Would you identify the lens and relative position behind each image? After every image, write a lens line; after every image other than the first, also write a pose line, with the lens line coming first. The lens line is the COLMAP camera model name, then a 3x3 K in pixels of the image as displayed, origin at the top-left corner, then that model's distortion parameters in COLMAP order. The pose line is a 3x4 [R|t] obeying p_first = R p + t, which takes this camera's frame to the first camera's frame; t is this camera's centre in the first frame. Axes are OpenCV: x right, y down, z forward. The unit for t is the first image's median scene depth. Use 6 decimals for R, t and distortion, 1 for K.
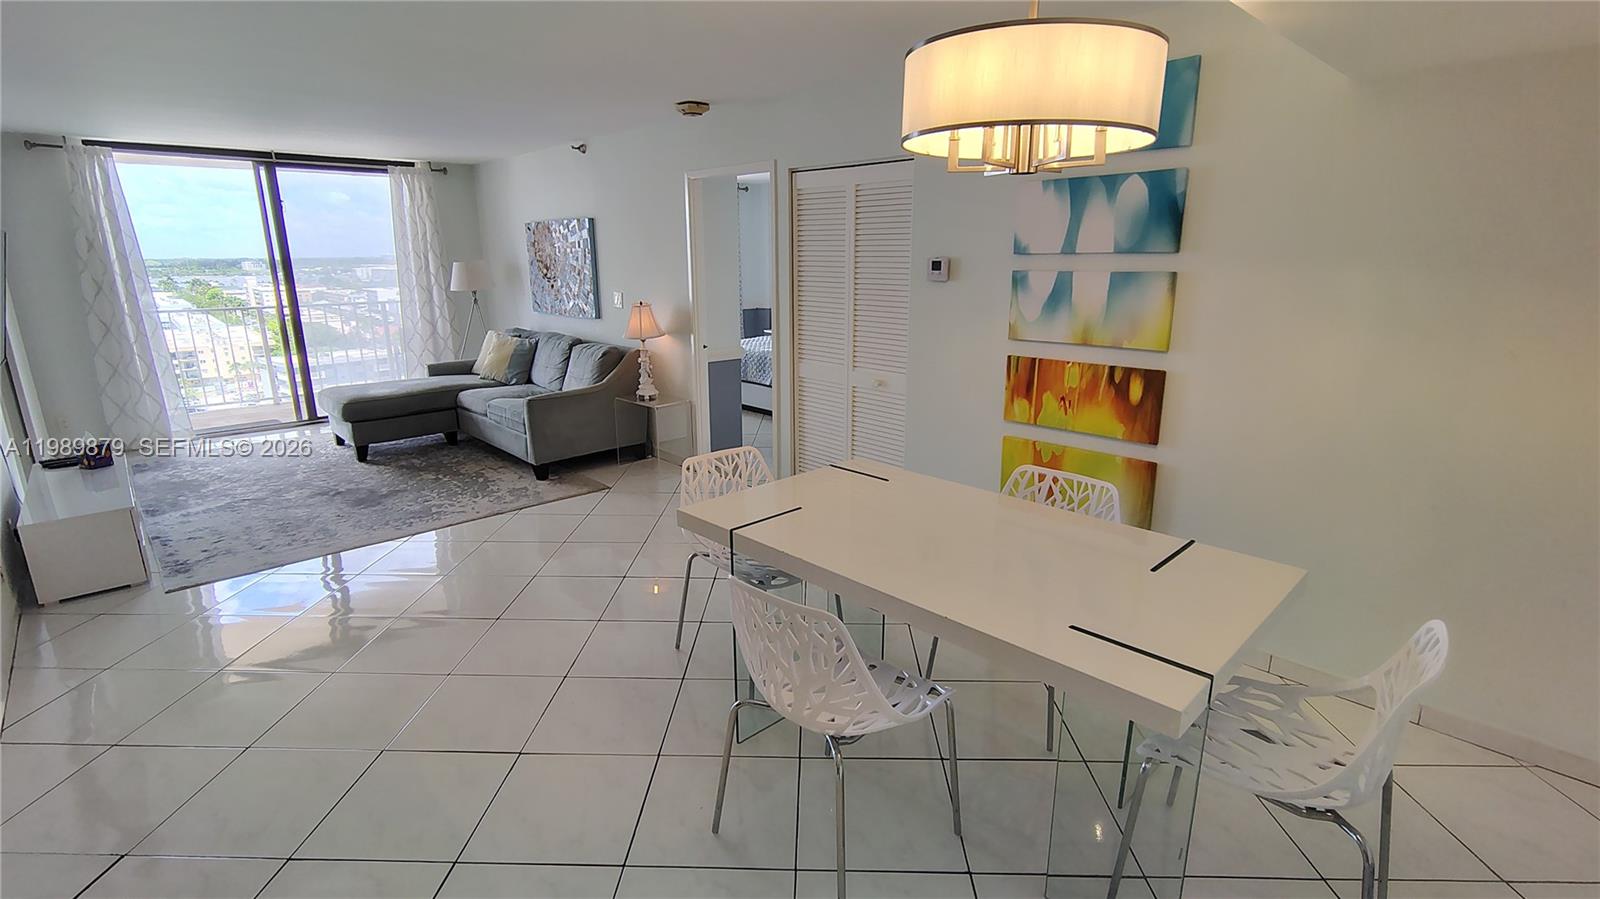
lens RADIAL K [[750.9, 0, 794.5], [0, 750.9, 449.9], [0, 0, 1]] dist [-0.000630, 0.000506]
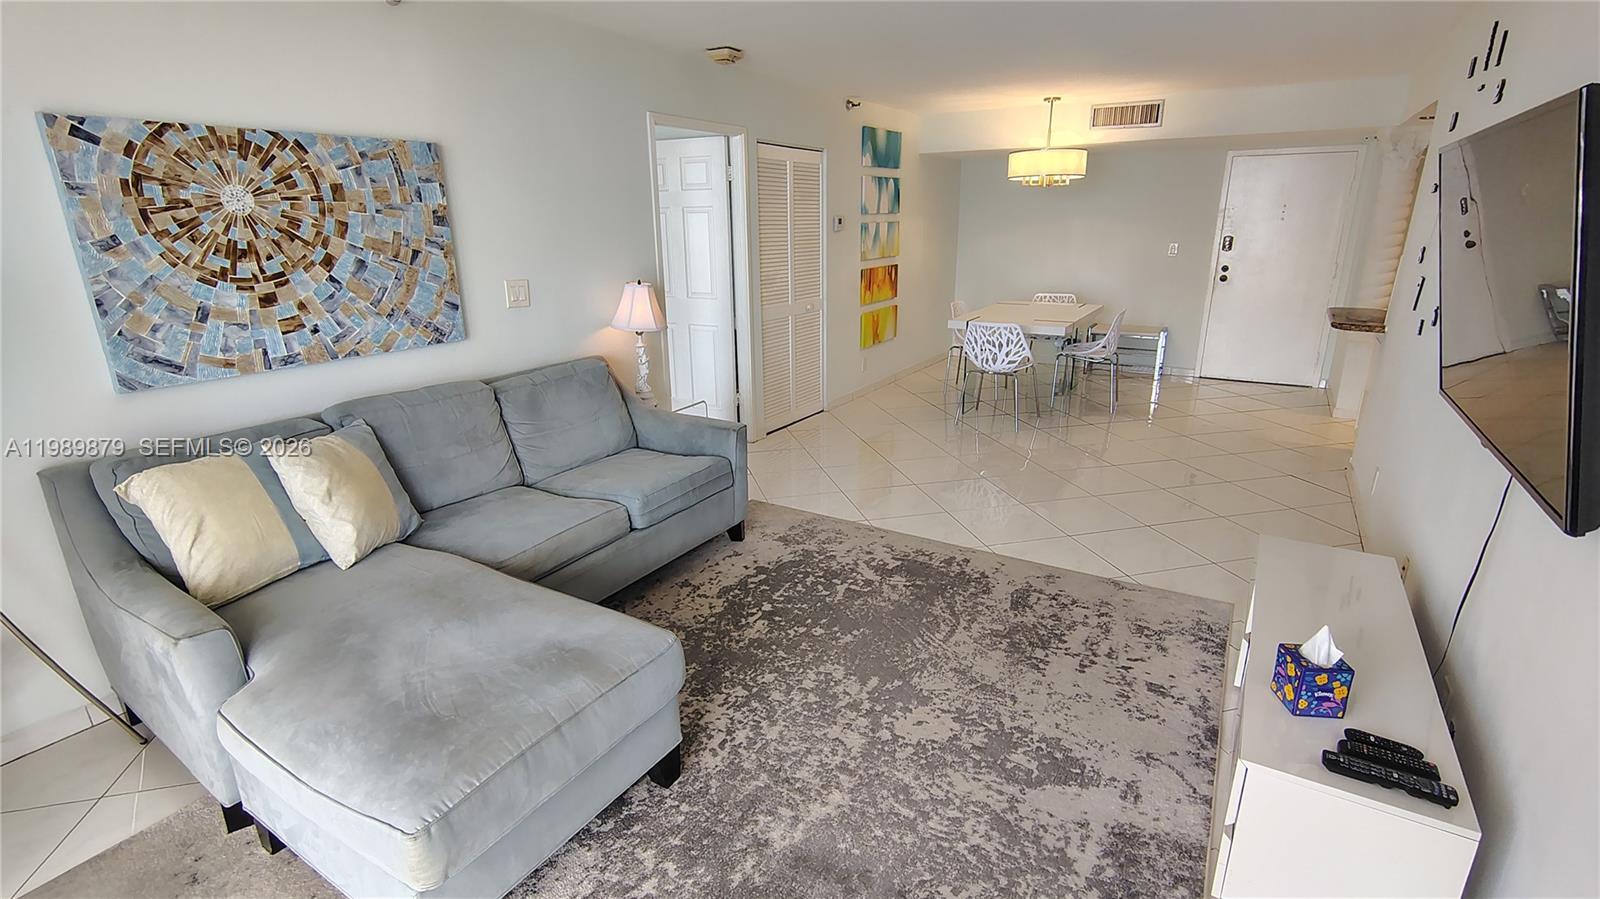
lens RADIAL K [[750.9, 0, 794.5], [0, 750.9, 449.9], [0, 0, 1]] dist [-0.000630, 0.000506]
pose [[-0.263128, -0.281678, 0.922725, -1.205396], [0.255196, 0.902040, 0.348136, -0.329678], [-0.930397, 0.327080, -0.165469, 1.290506]]
